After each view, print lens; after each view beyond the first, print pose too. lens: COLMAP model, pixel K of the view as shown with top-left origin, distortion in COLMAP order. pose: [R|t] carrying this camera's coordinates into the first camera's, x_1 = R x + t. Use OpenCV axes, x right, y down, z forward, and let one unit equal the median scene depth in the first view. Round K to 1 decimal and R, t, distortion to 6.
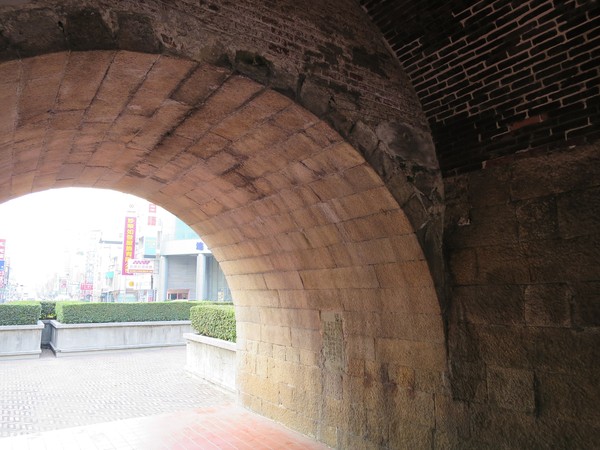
lens RADIAL K [[430.0, 0, 300.0], [0, 430.0, 225.0], [0, 0, 1]] dist [-0.060803, 0.000096]
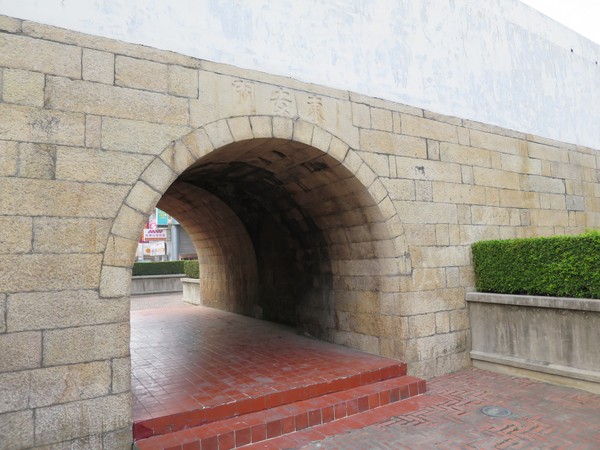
lens RADIAL K [[430.0, 0, 300.0], [0, 430.0, 225.0], [0, 0, 1]] dist [-0.060803, 0.000096]
pose [[0.999034, -0.029601, -0.032484, 0.158777], [0.032272, 0.995855, 0.085035, -0.043589], [0.029832, -0.086002, 0.995848, -0.382249]]
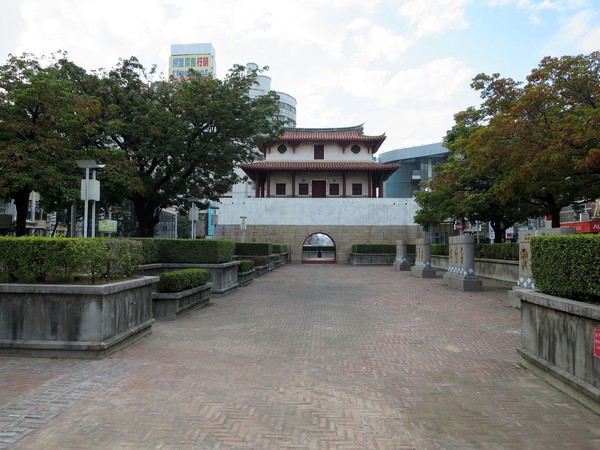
lens RADIAL K [[430.0, 0, 300.0], [0, 430.0, 225.0], [0, 0, 1]] dist [-0.060803, 0.000096]
pose [[0.805236, -0.022003, -0.592547, 1.544947], [0.085720, 0.993134, 0.079611, -0.331759], [0.586726, -0.114898, 0.801593, -2.176593]]
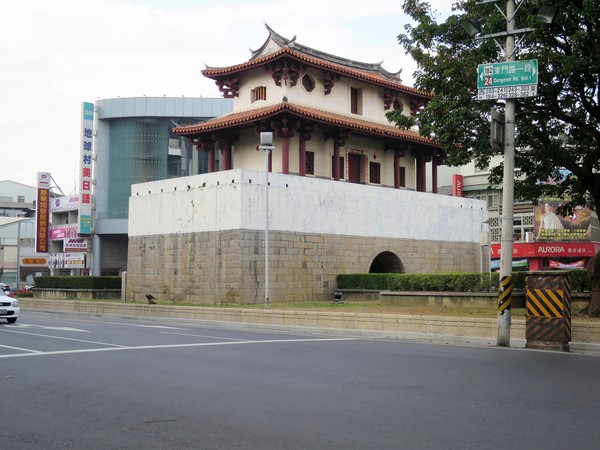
lens RADIAL K [[768.0, 0, 300.0], [0, 768.0, 225.0], [0, 0, 1]] dist [-0.162844, 0.008461]
pose [[0.981752, 0.017044, 0.189402, -0.593977], [-0.034395, 0.995464, 0.088704, -0.366412], [-0.187031, -0.093600, 0.977885, -2.409348]]
